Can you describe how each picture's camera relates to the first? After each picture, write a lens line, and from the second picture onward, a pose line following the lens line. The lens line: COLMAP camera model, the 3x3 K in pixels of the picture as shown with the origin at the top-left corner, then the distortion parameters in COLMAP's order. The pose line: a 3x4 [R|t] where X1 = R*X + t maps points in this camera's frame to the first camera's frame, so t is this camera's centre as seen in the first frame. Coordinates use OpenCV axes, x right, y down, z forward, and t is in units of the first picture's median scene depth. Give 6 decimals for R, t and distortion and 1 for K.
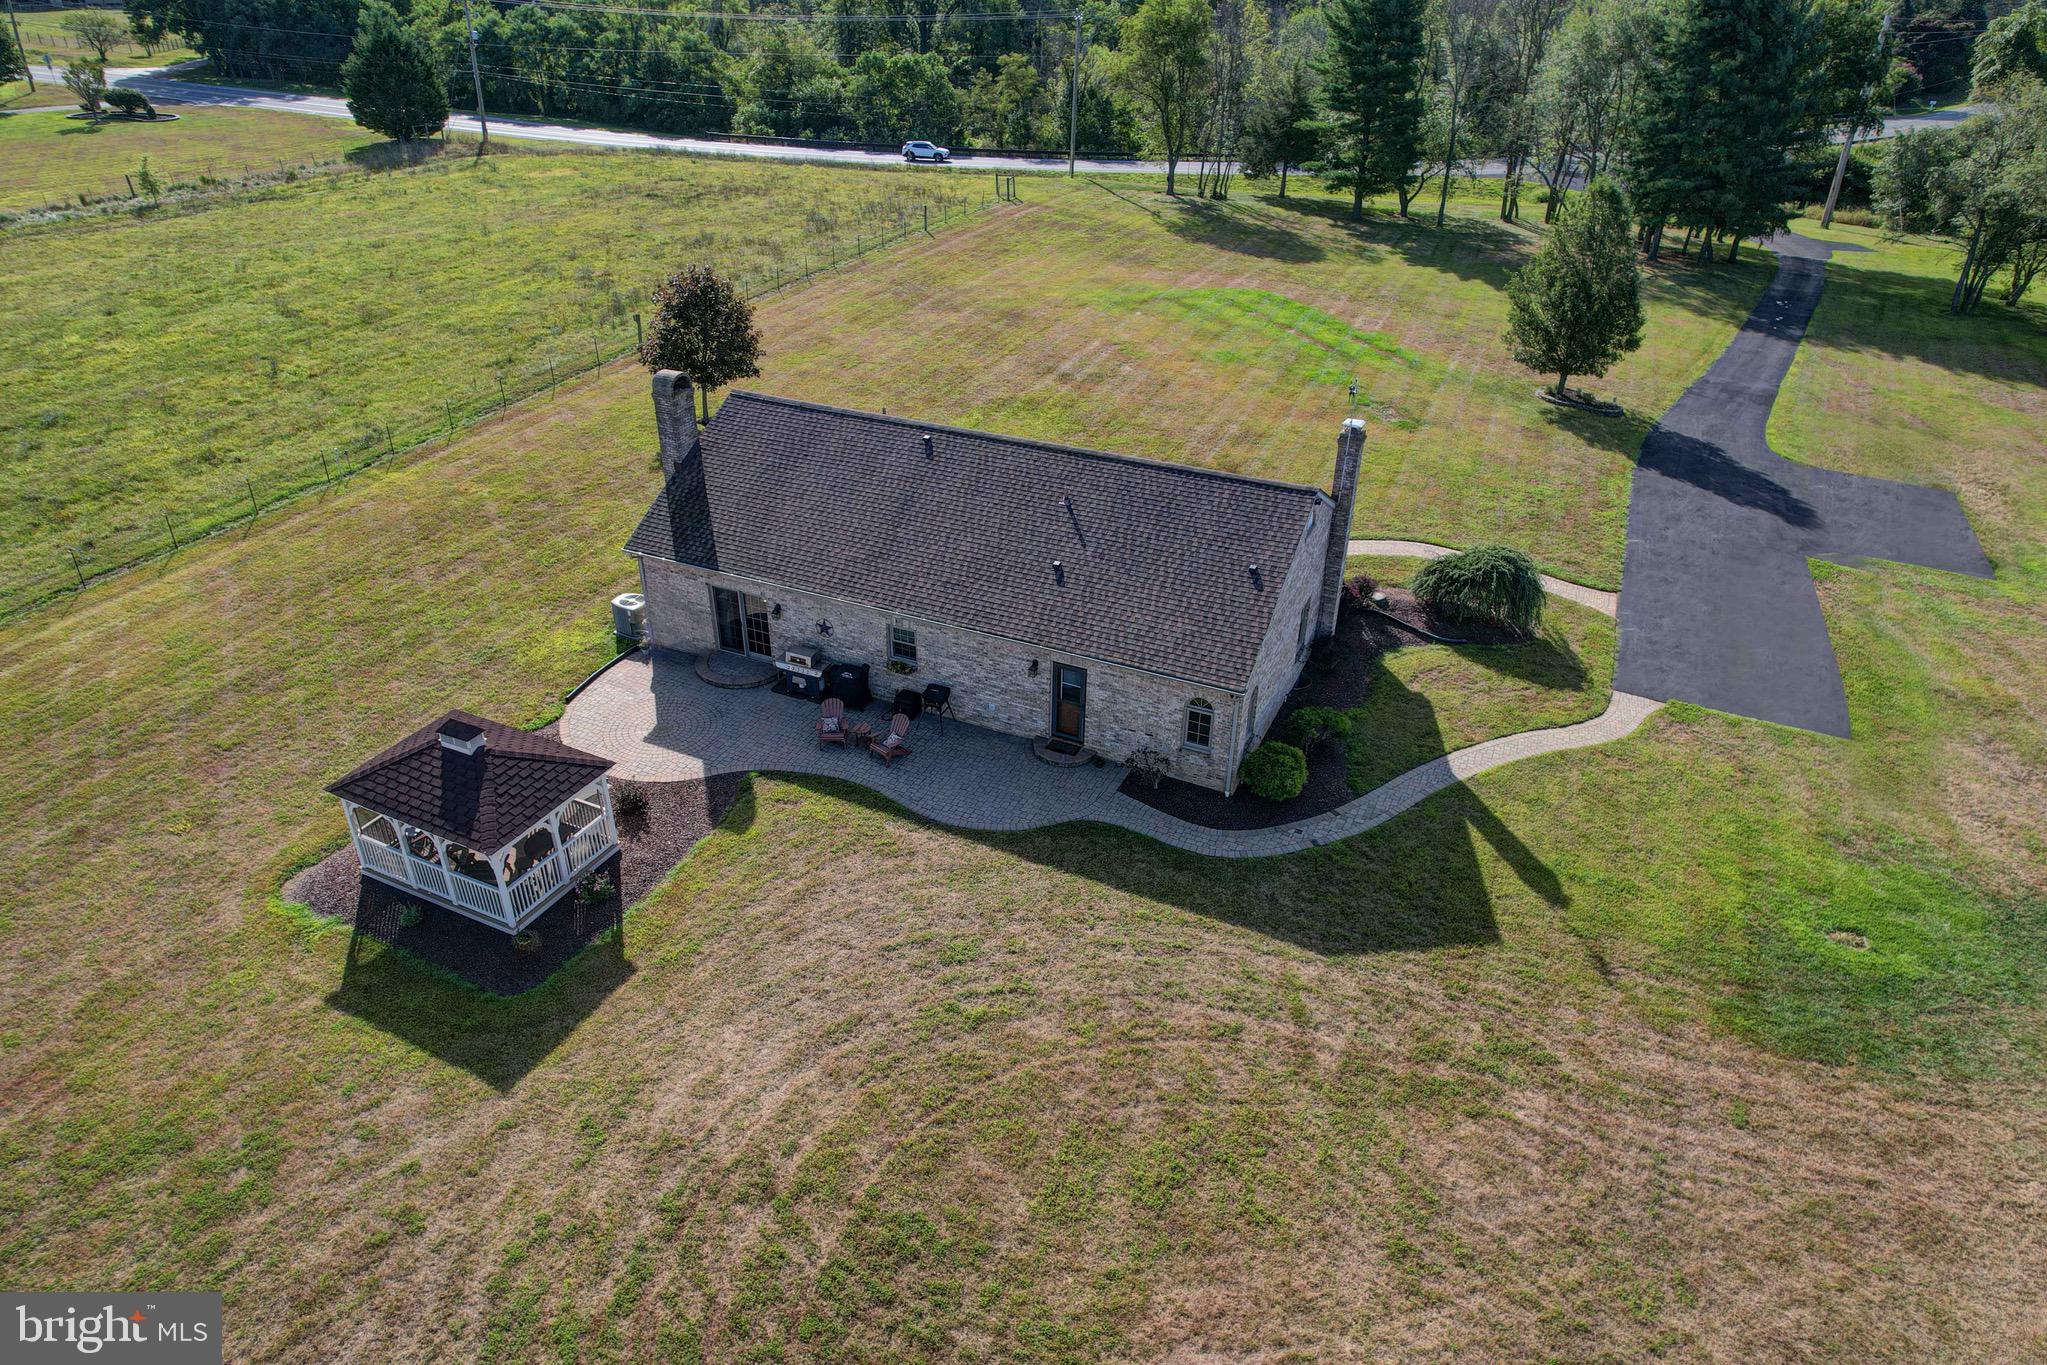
lens RADIAL K [[1304.6, 0, 1016.9], [0, 1304.6, 704.8], [0, 0, 1]] dist [-0.072544, 0.068693]
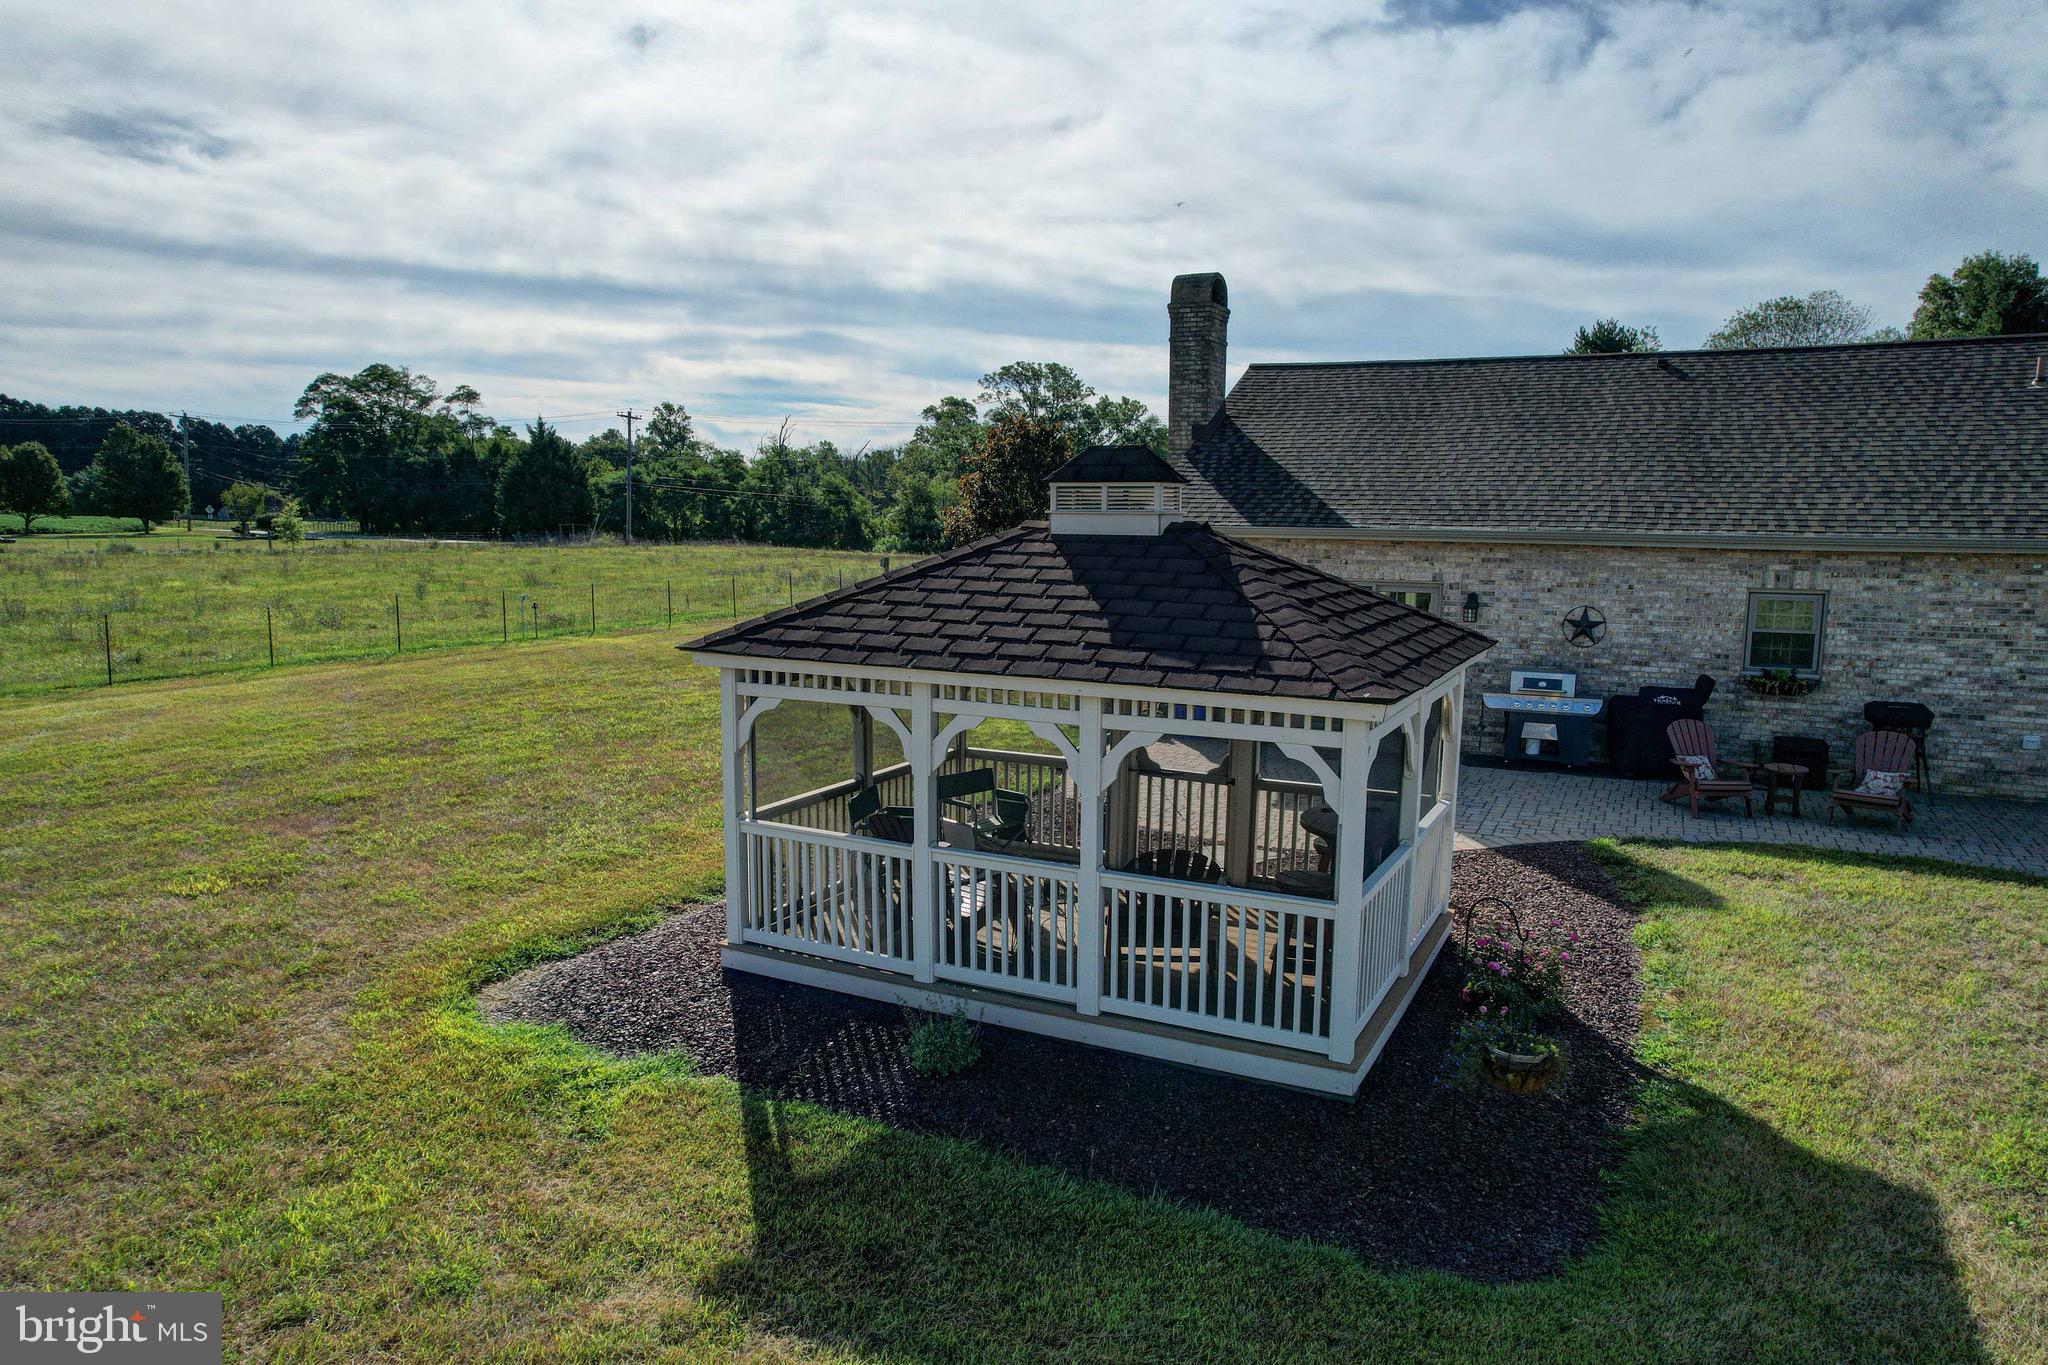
lens RADIAL K [[1305.2, 0, 1017.4], [0, 1305.2, 704.9], [0, 0, 1]] dist [-0.072544, 0.068693]
pose [[0.999764, 0.001014, -0.021720, -0.406879], [-0.009509, 0.918716, -0.394803, 0.189714], [0.019554, 0.394917, 0.918509, 0.641275]]
